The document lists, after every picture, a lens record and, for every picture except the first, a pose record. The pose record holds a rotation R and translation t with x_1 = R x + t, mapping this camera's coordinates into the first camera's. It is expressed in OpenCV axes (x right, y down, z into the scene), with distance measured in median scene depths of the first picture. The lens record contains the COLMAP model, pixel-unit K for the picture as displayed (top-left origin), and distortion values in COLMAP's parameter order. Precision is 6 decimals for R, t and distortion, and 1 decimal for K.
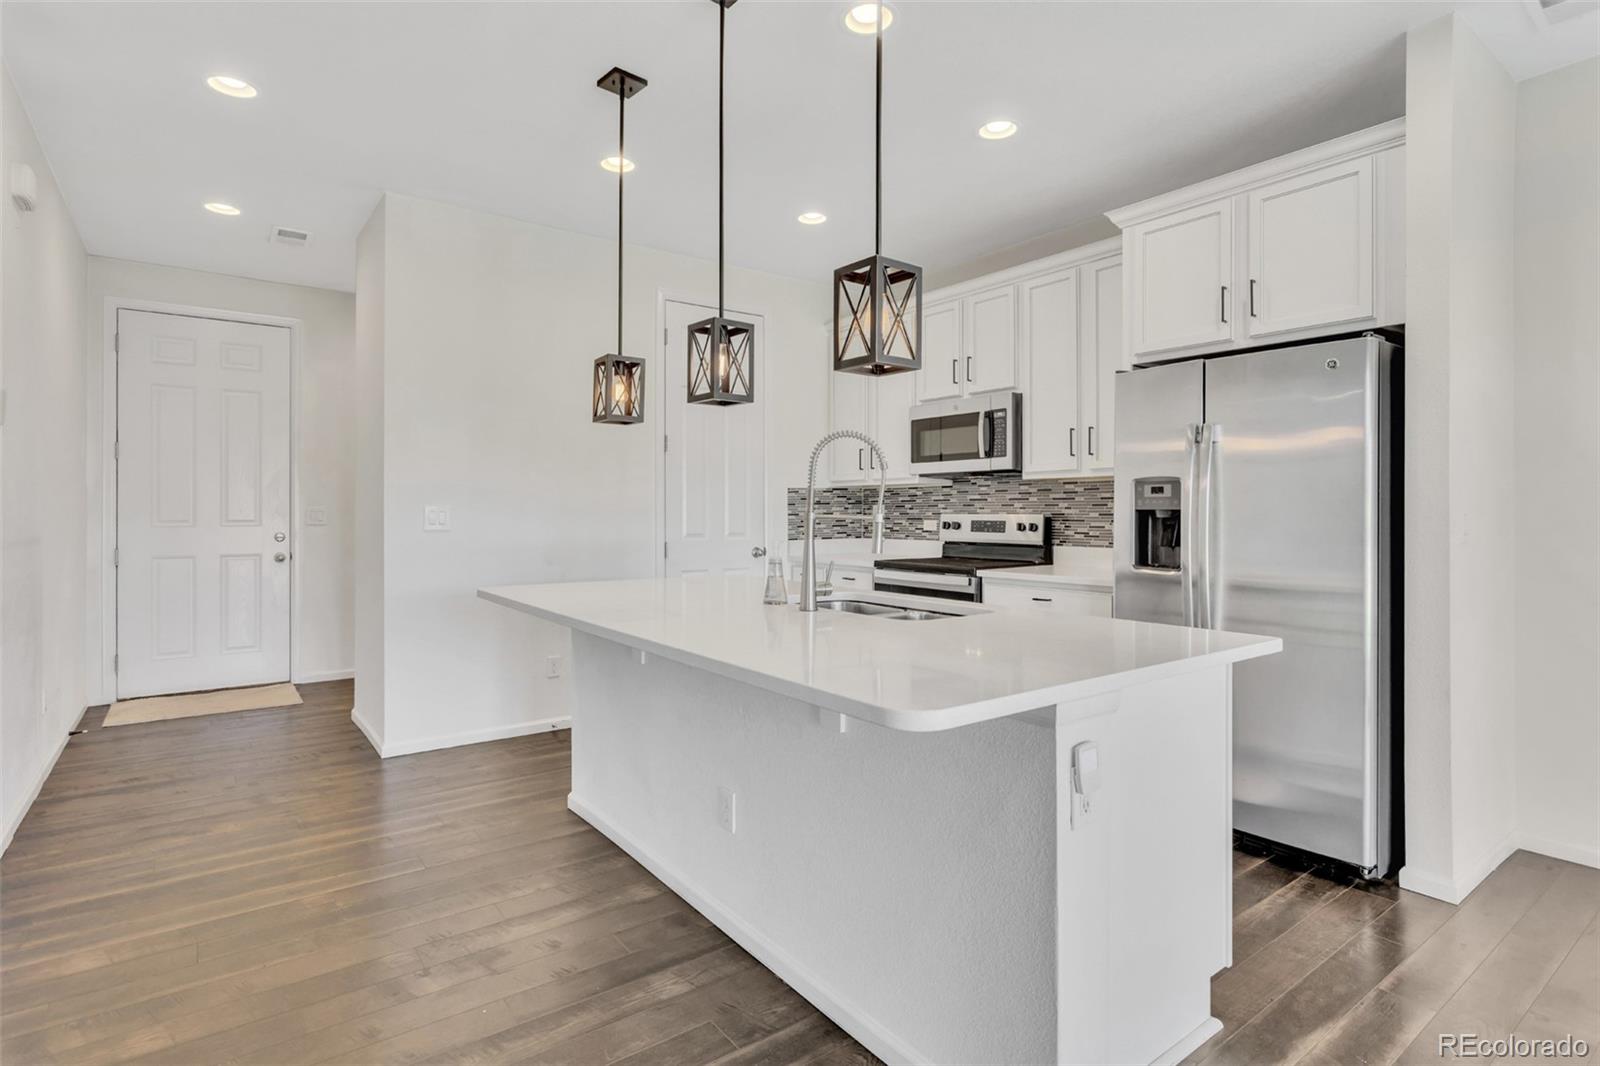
lens RADIAL K [[796.8, 0, 796.0], [0, 796.8, 512.7], [0, 0, 1]] dist [-0.002846, -0.000204]
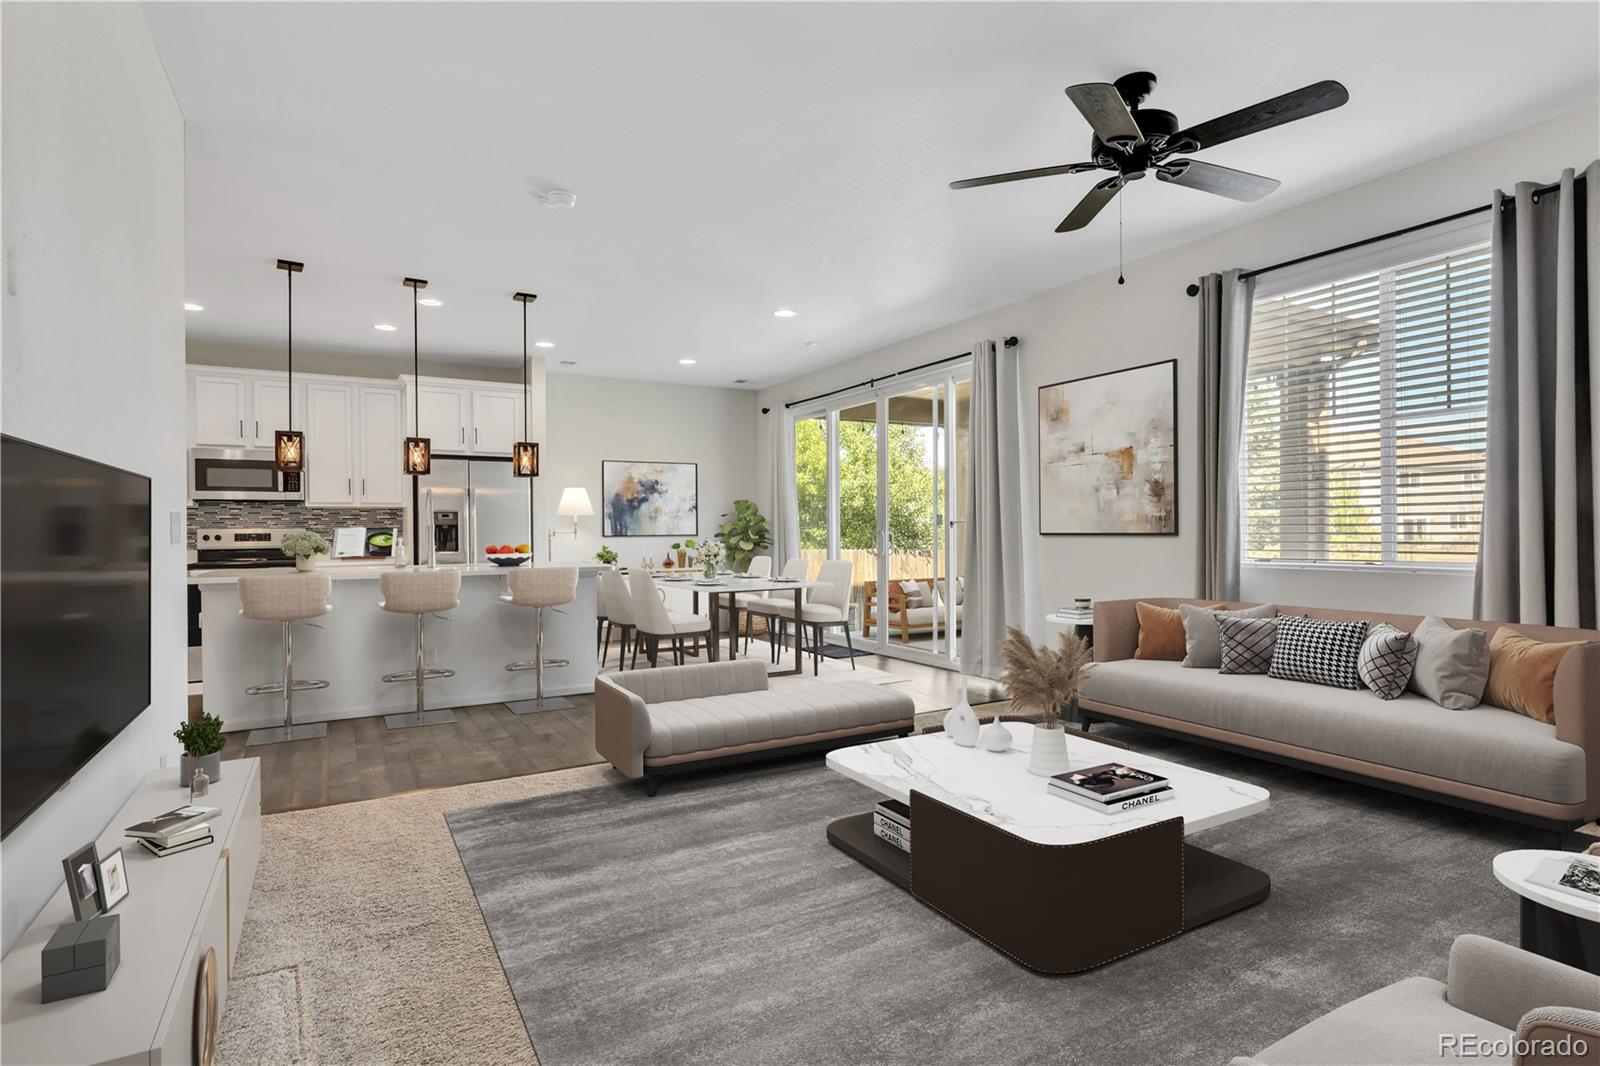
lens RADIAL K [[808.5, 0, 793.5], [0, 808.5, 529.2], [0, 0, 1]] dist [-0.004276, -0.000358]
pose [[0.134174, -0.004194, 0.990949, -1.126638], [0.007846, 0.999964, 0.003170, 0.005682], [-0.990927, 0.007350, 0.134202, -0.174048]]
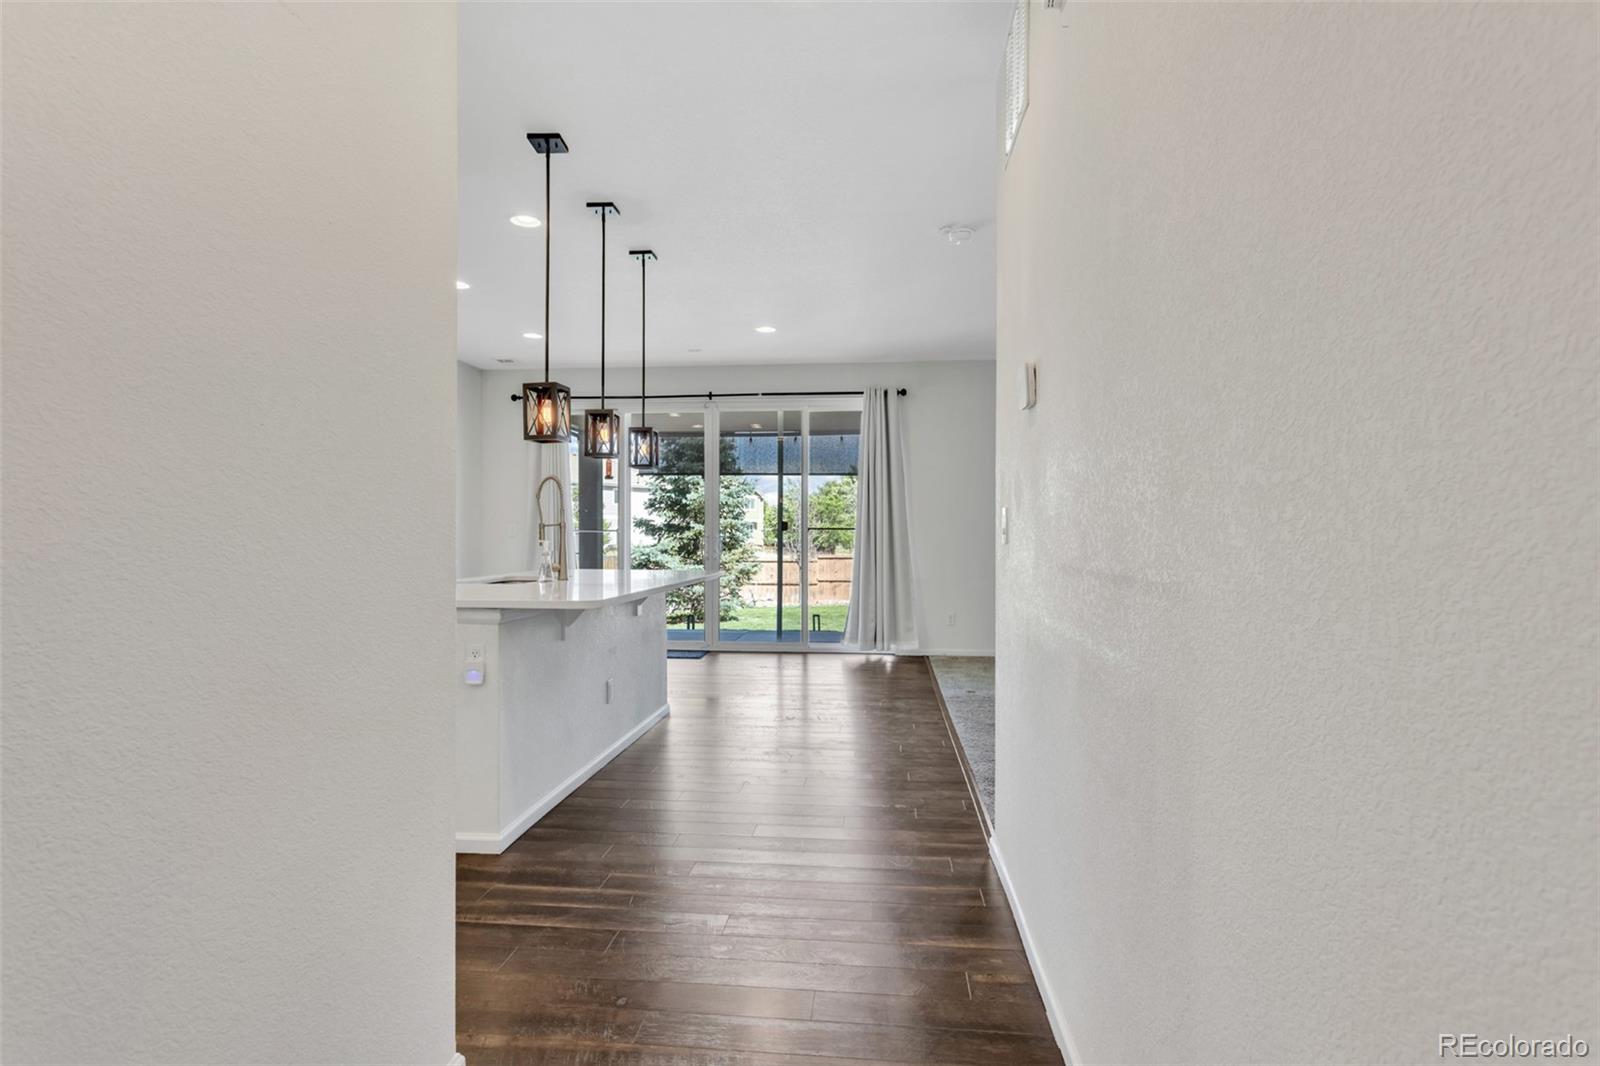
lens RADIAL K [[808.5, 0, 793.5], [0, 808.5, 529.2], [0, 0, 1]] dist [-0.004276, -0.000358]
pose [[-0.727411, -0.002121, 0.686198, -0.813697], [-0.005050, 0.999985, -0.002263, 0.008062], [-0.686183, -0.005111, -0.727411, 1.023628]]
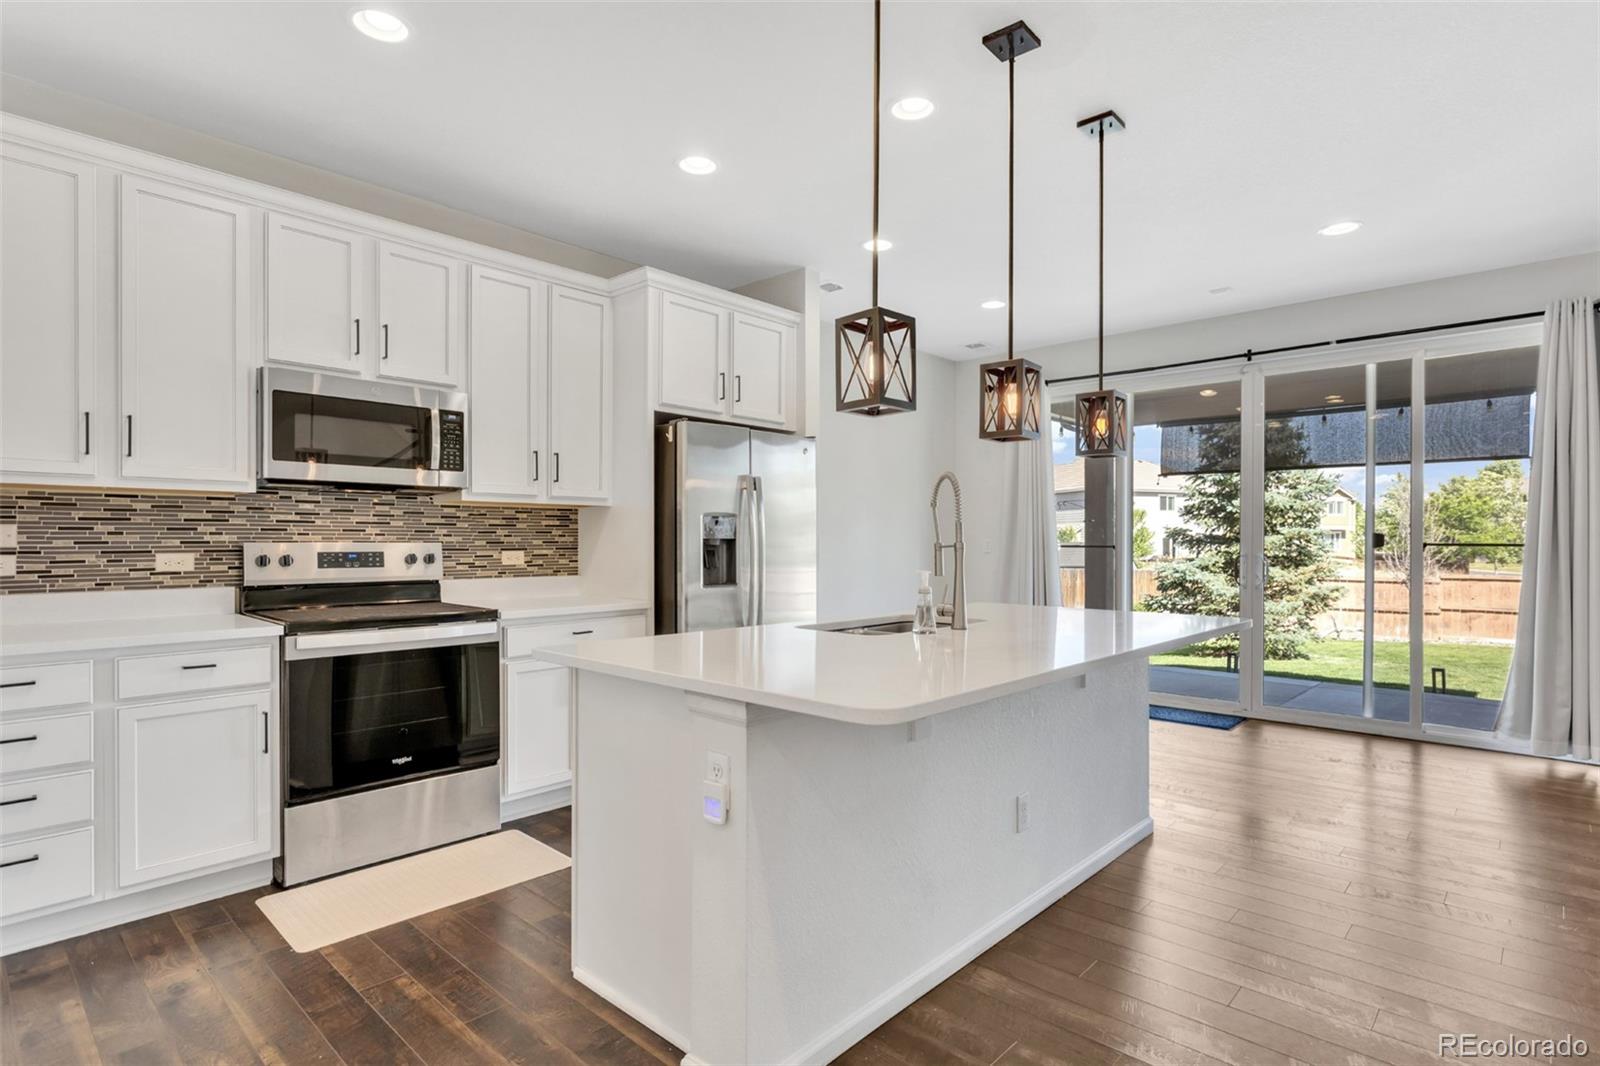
lens RADIAL K [[805.6, 0, 805.9], [0, 805.6, 543.7], [0, 0, 1]] dist [-0.002423, -0.001237]
pose [[-0.176471, -0.006580, 0.984284, -0.573827], [-0.001900, 0.999978, 0.006344, -0.002969], [-0.984304, -0.000750, -0.176480, 0.759227]]
